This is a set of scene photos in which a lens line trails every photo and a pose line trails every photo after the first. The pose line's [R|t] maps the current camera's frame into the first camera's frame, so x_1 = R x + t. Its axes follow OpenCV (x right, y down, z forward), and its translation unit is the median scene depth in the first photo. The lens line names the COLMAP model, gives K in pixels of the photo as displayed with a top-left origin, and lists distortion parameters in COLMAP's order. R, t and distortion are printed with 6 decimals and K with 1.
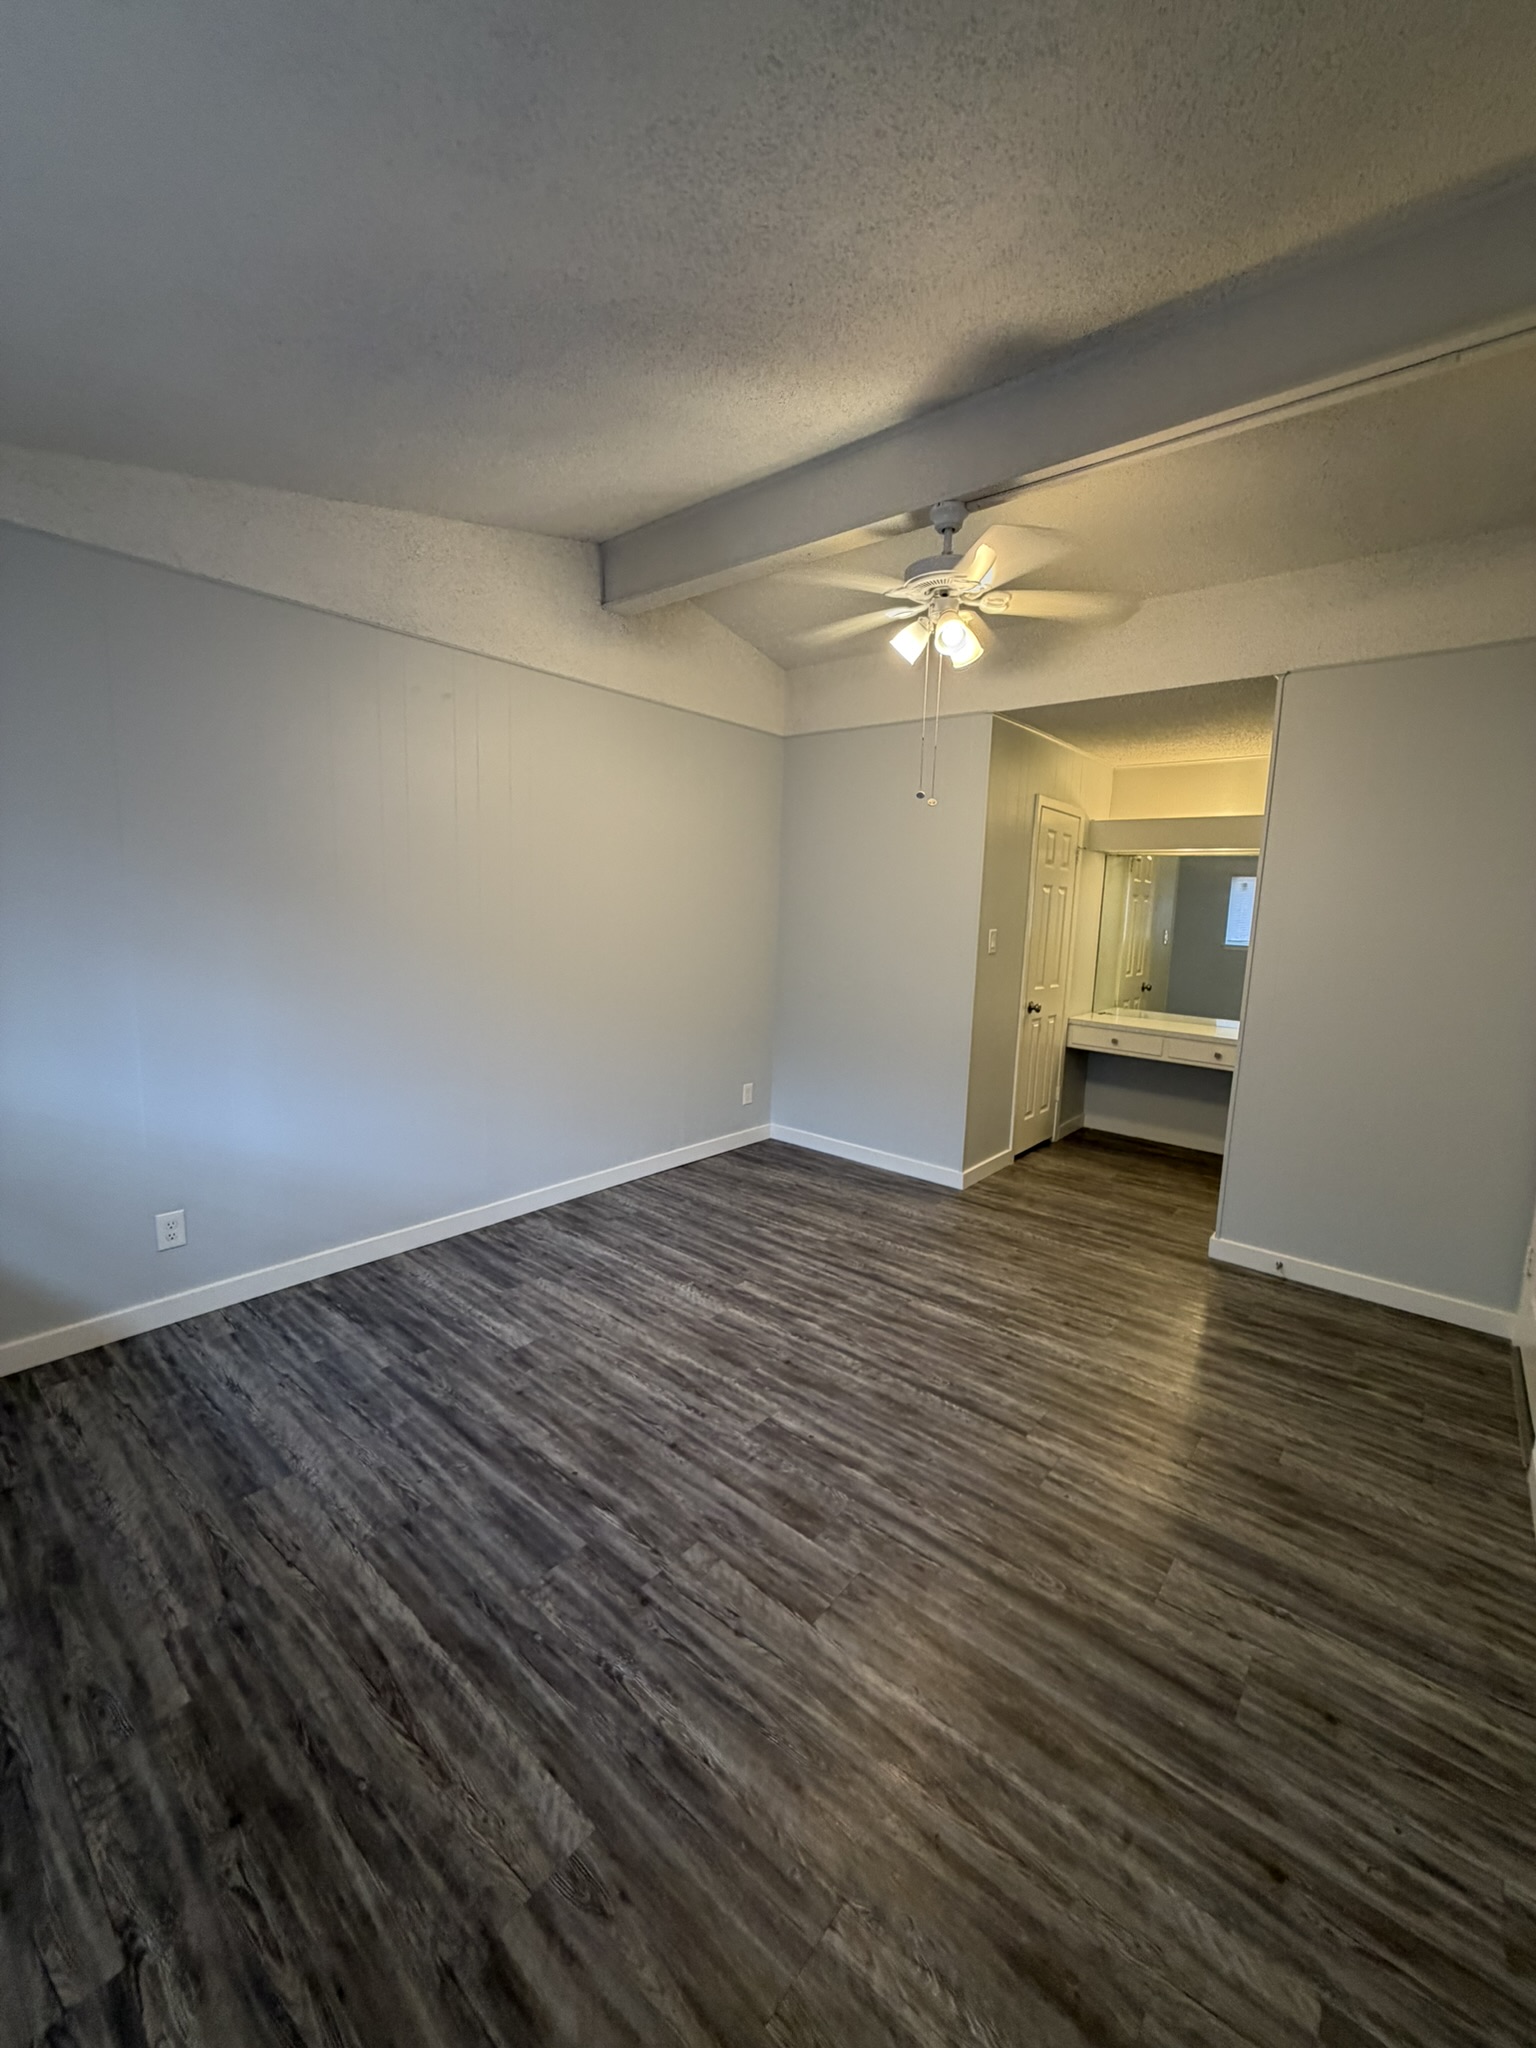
lens RADIAL K [[817.7, 0, 766.8], [0, 817.7, 1018.7], [0, 0, 1]] dist [-0.000966, 0.000249]
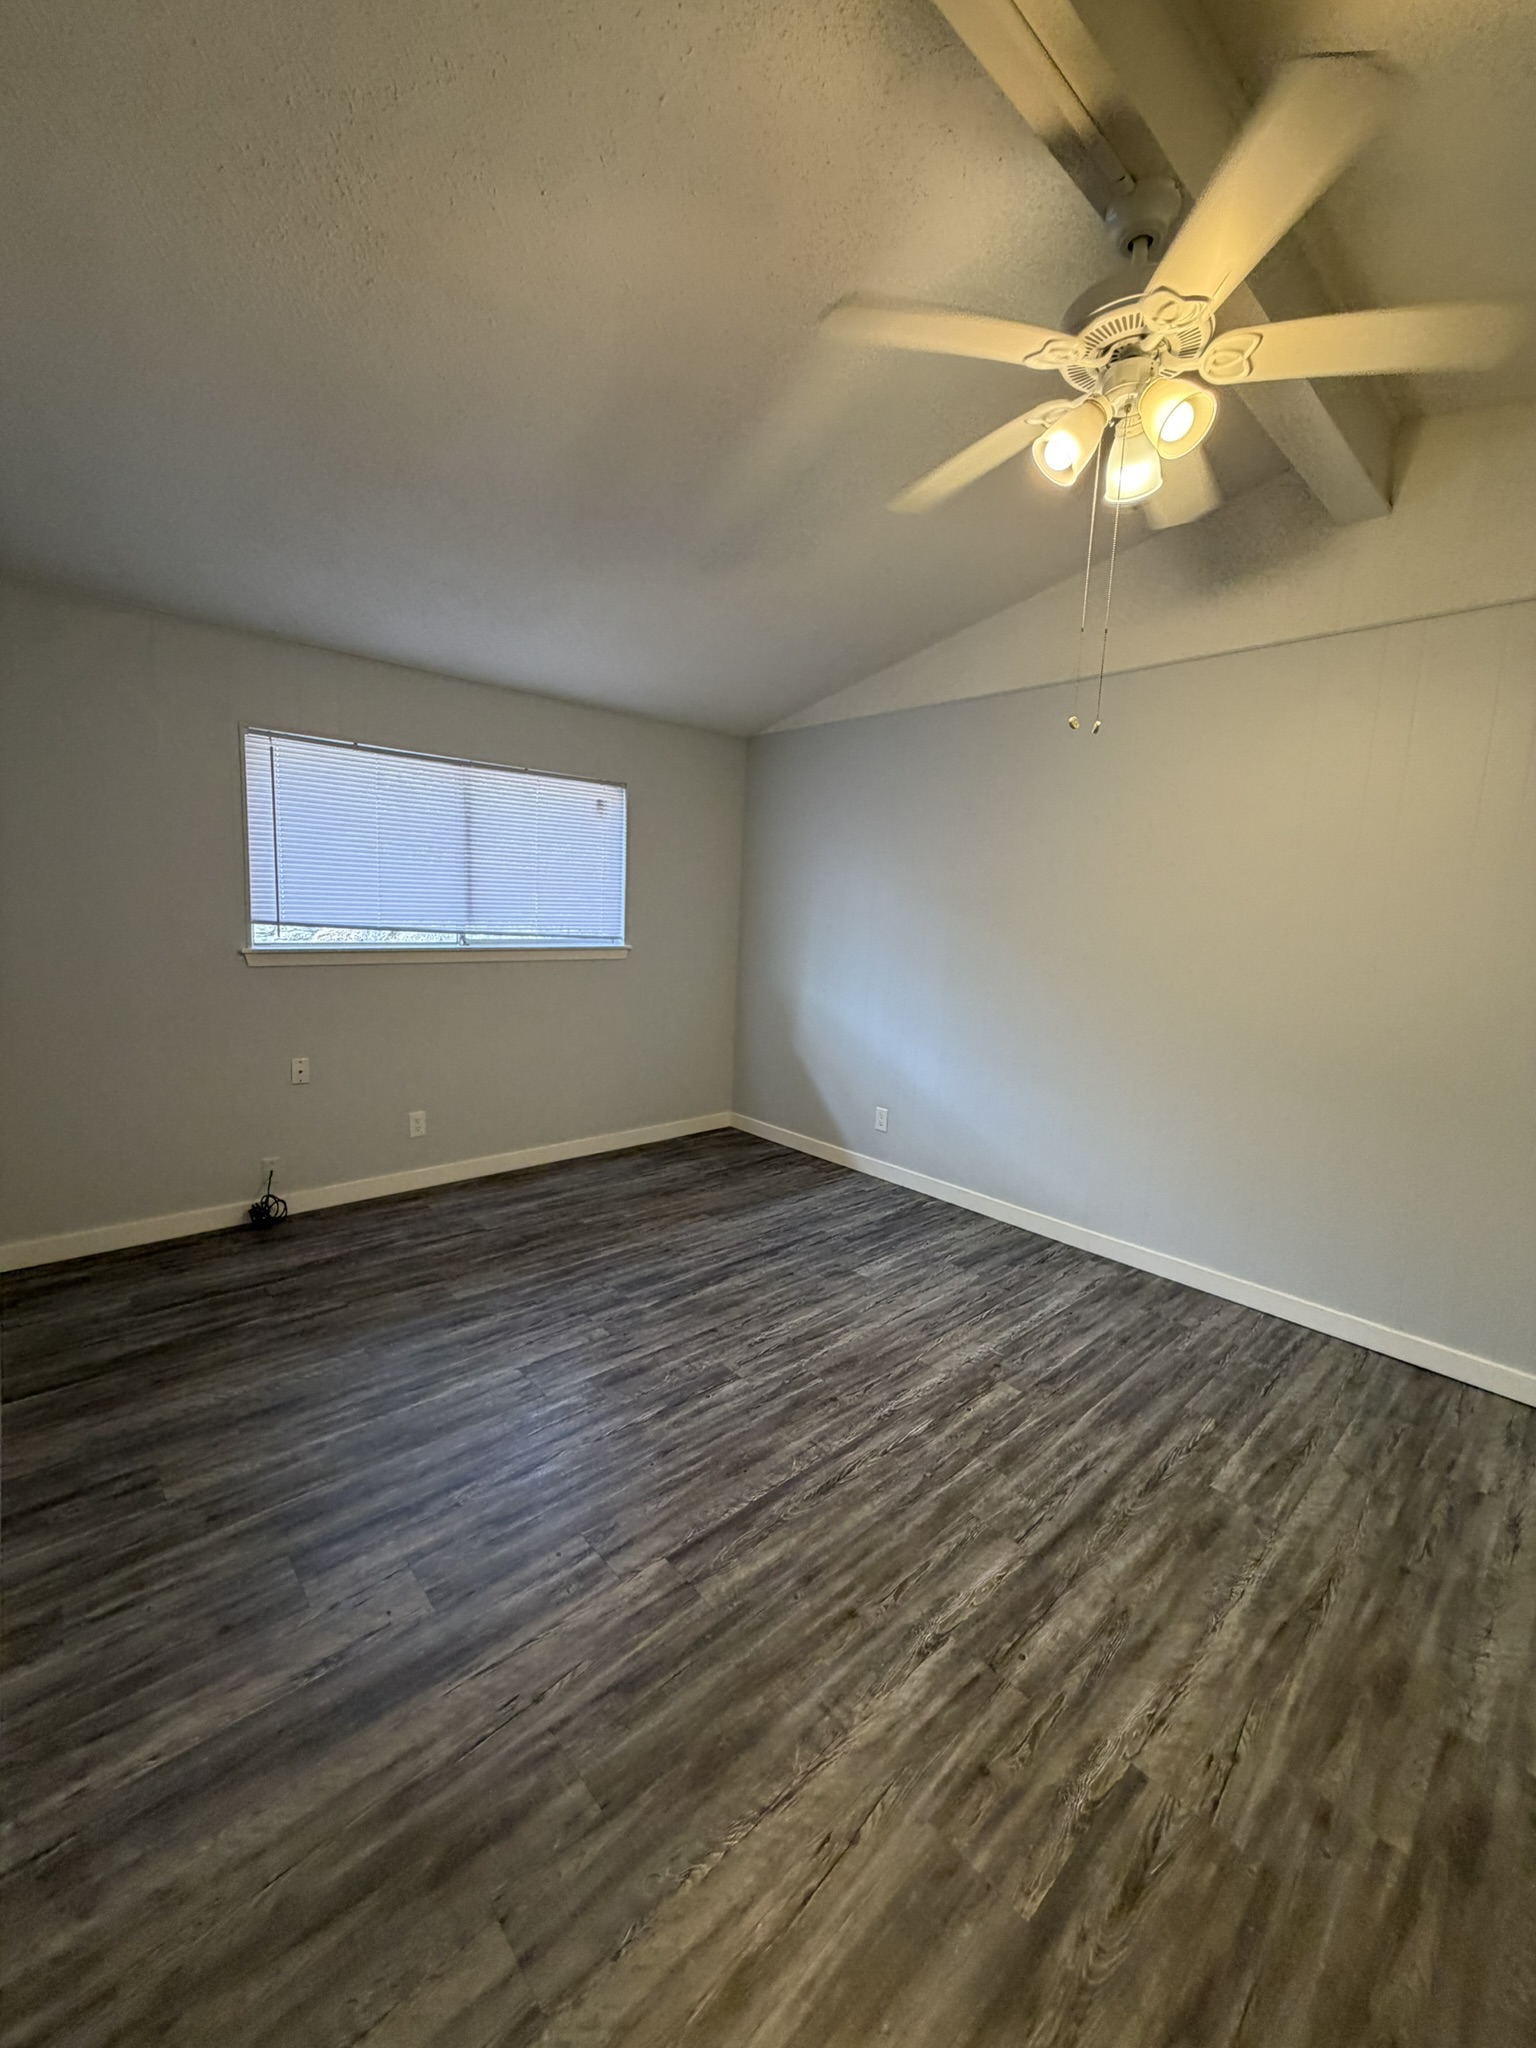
lens RADIAL K [[816.8, 0, 758.0], [0, 816.8, 982.4], [0, 0, 1]] dist [-0.000231, 0.000204]
pose [[-0.126257, 0.060021, -0.990180, 0.840415], [-0.183804, 0.979469, 0.082808, -0.088982], [0.974821, 0.192454, -0.112633, 0.857279]]
